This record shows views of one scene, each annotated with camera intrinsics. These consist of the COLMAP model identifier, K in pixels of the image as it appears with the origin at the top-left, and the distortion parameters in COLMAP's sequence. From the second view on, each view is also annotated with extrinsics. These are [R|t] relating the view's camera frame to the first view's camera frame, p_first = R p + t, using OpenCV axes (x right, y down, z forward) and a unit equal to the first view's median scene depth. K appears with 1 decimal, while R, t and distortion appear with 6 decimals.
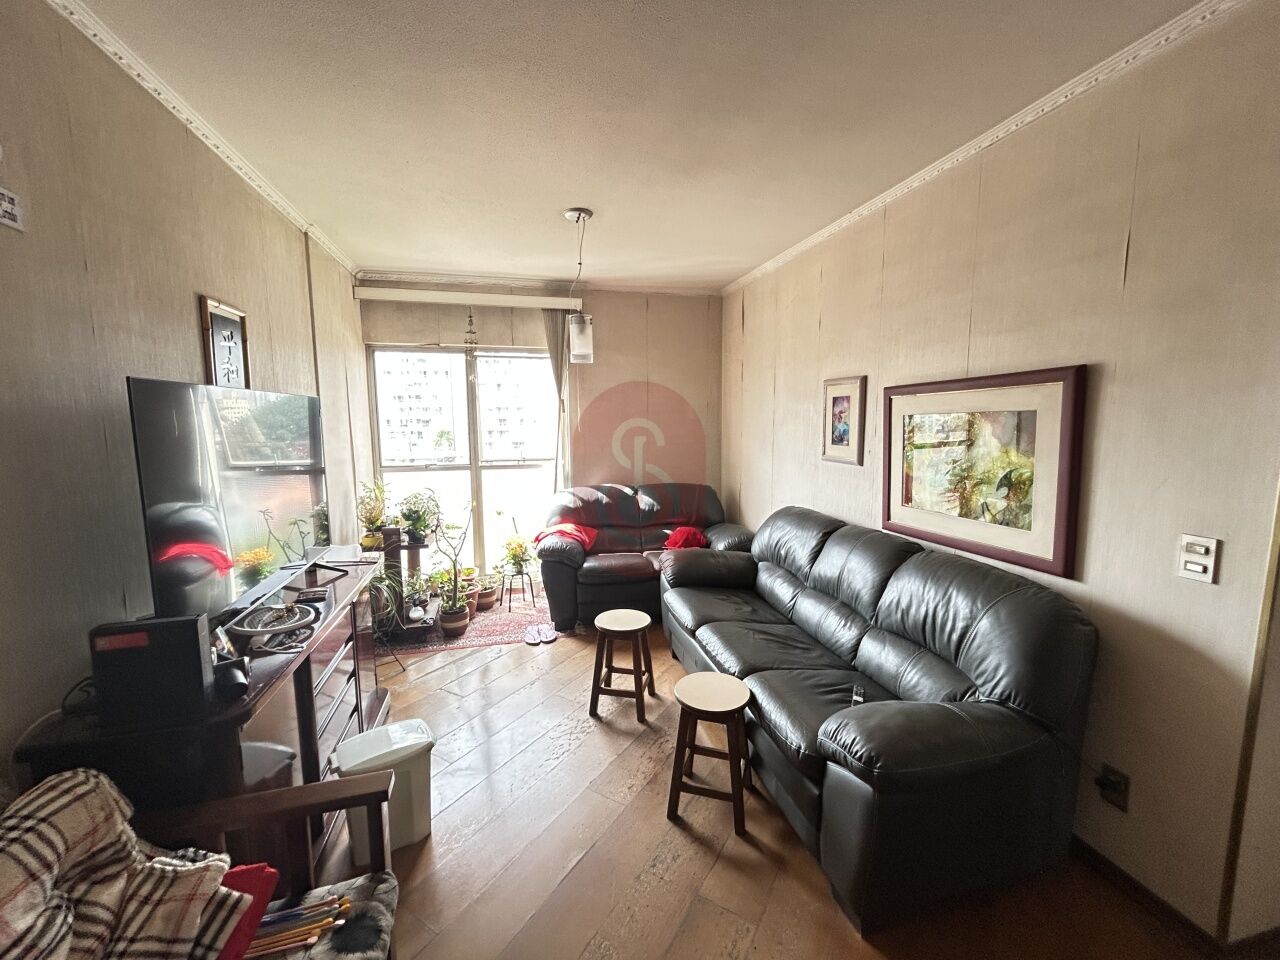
lens RADIAL K [[518.3, 0, 637.9], [0, 518.3, 476.6], [0, 0, 1]] dist [0.001008, -0.000903]
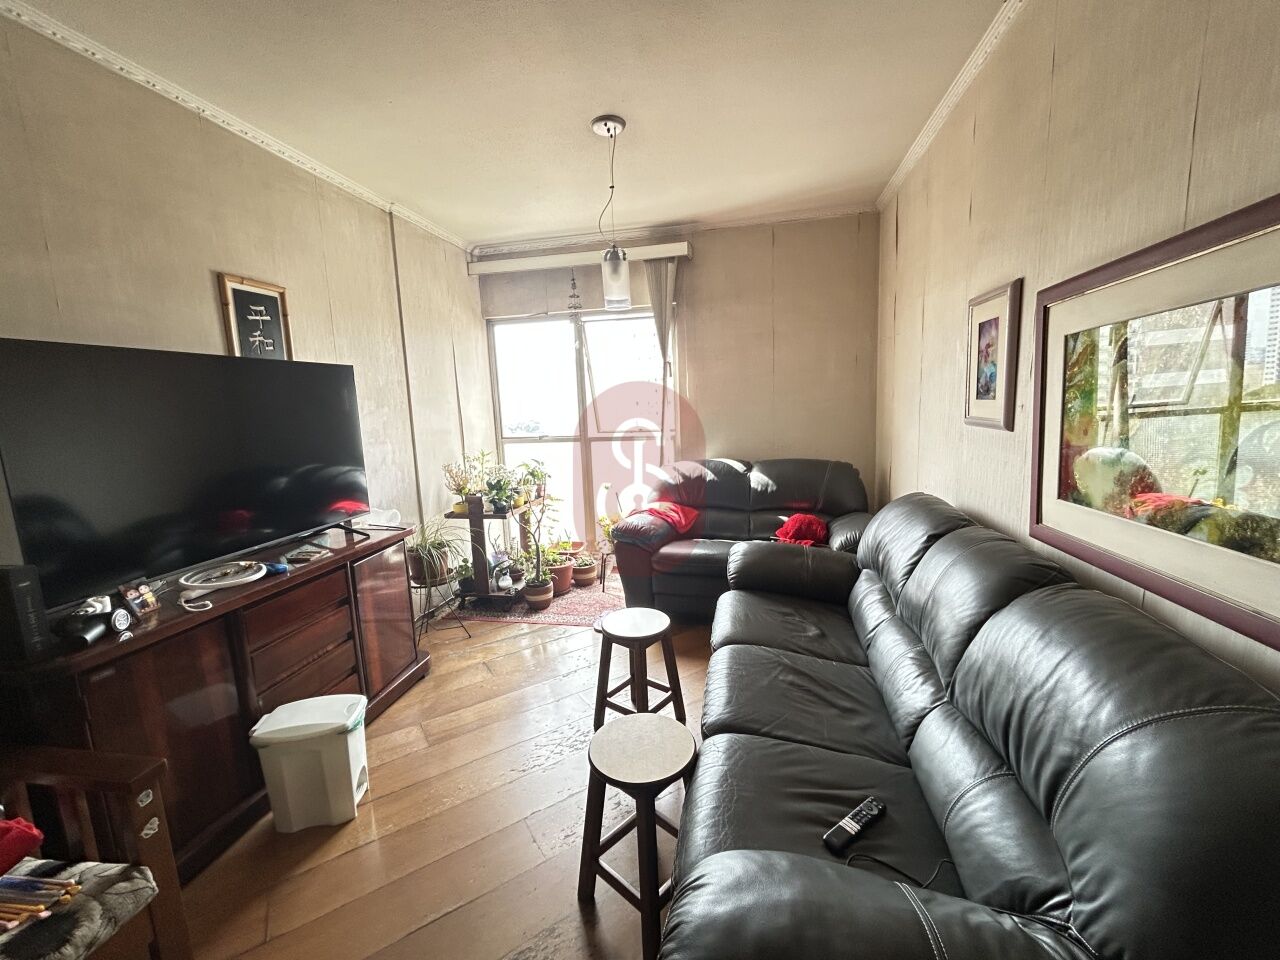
lens RADIAL K [[518.3, 0, 640.5], [0, 518.3, 475.7], [0, 0, 1]] dist [0.001008, -0.000903]
pose [[0.902923, 0.031469, -0.428650, 0.236469], [-0.014211, 0.998957, 0.043403, 0.009125], [0.429568, -0.033098, 0.902428, 0.206754]]
